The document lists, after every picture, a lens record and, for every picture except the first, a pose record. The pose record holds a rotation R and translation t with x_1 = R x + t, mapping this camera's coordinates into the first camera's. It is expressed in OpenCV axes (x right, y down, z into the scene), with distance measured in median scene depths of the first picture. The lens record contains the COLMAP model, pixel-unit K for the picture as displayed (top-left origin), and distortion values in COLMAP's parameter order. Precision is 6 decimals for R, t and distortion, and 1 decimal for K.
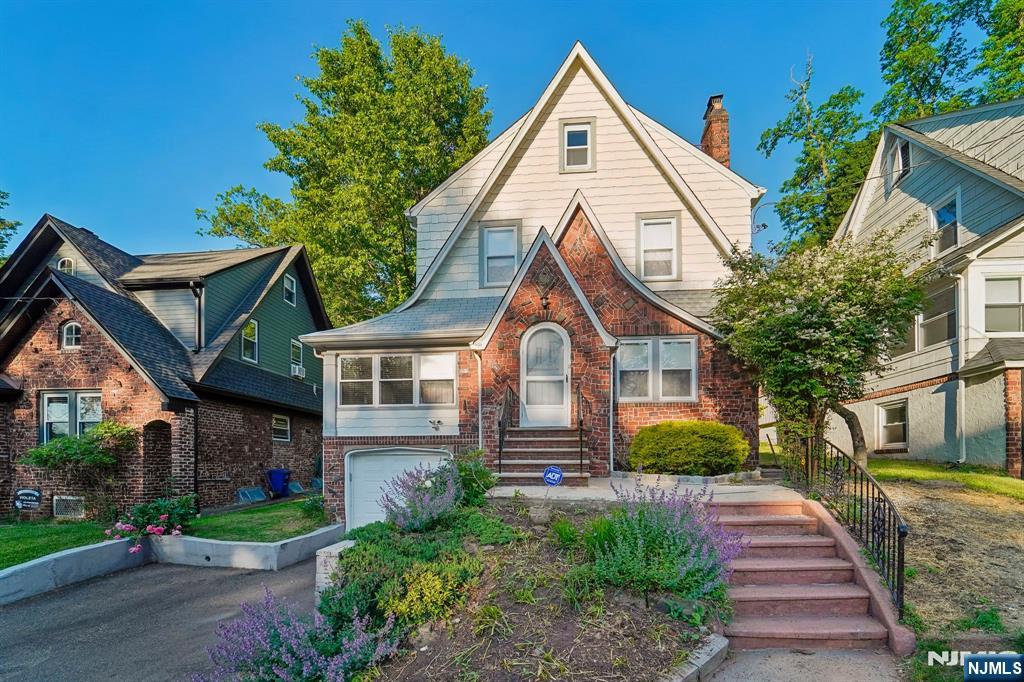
lens RADIAL K [[446.7, 0, 513.0], [0, 446.7, 404.5], [0, 0, 1]] dist [-0.014236, -0.000271]
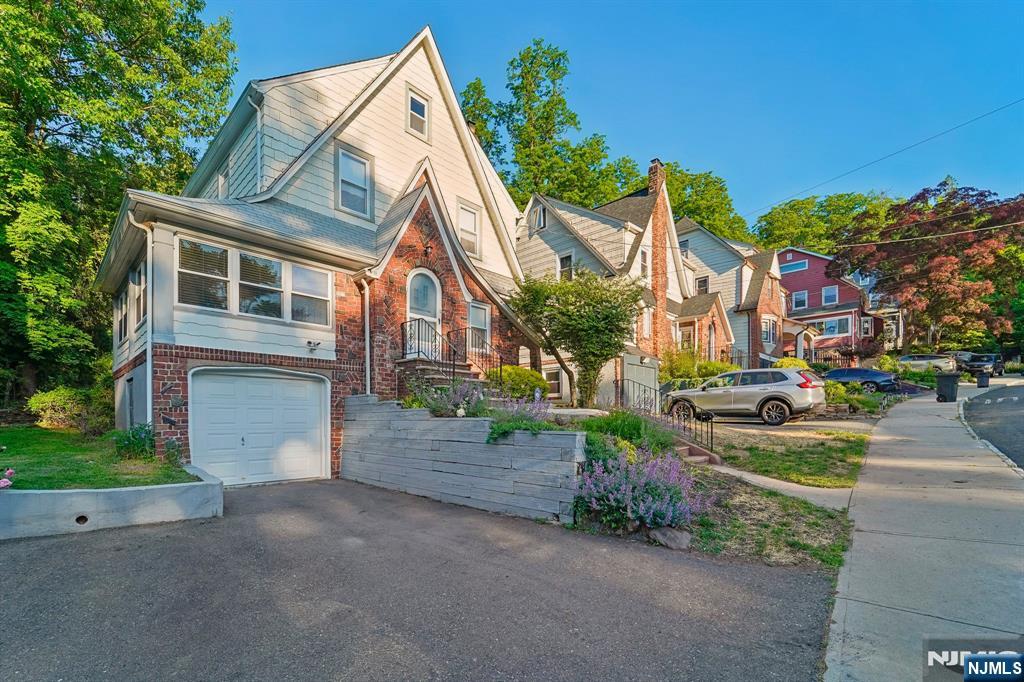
lens RADIAL K [[441.6, 0, 511.7], [0, 441.6, 353.4], [0, 0, 1]] dist [-0.000740, 0.000049]
pose [[0.611707, 0.115616, 0.782590, -0.589223], [-0.098266, 0.992706, -0.069848, 0.077501], [-0.784957, -0.034176, 0.618607, 0.128236]]
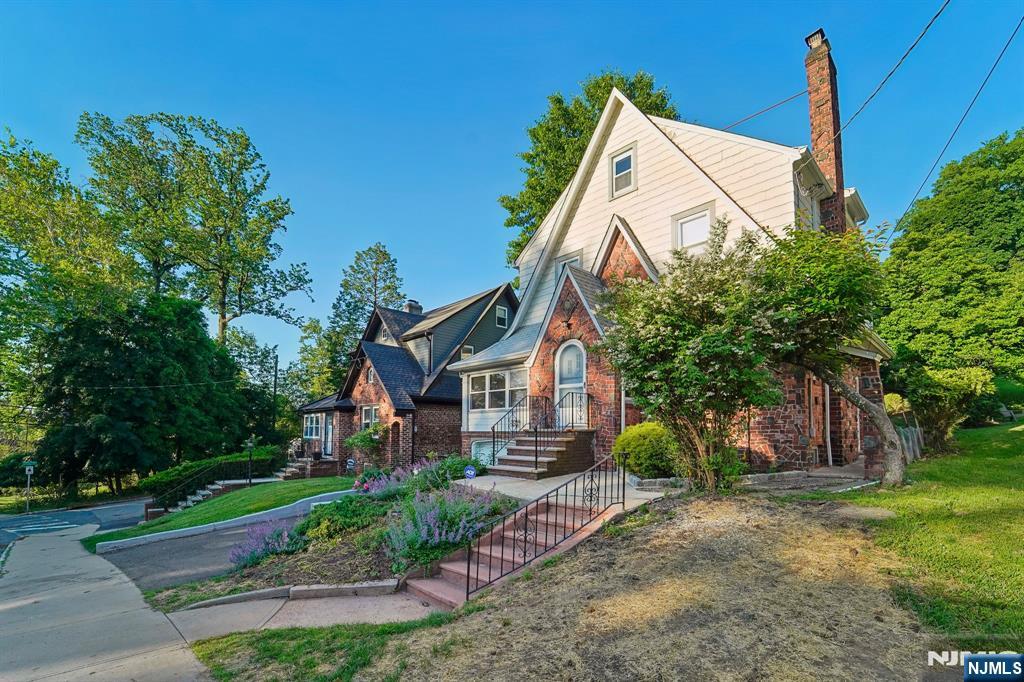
lens RADIAL K [[422.4, 0, 510.8], [0, 422.4, 335.8], [0, 0, 1]] dist [-0.002087, -0.000082]
pose [[0.762008, -0.137743, -0.632748, 0.631663], [0.078704, 0.989572, -0.120639, -0.060777], [0.642767, 0.042128, 0.764902, -0.005226]]
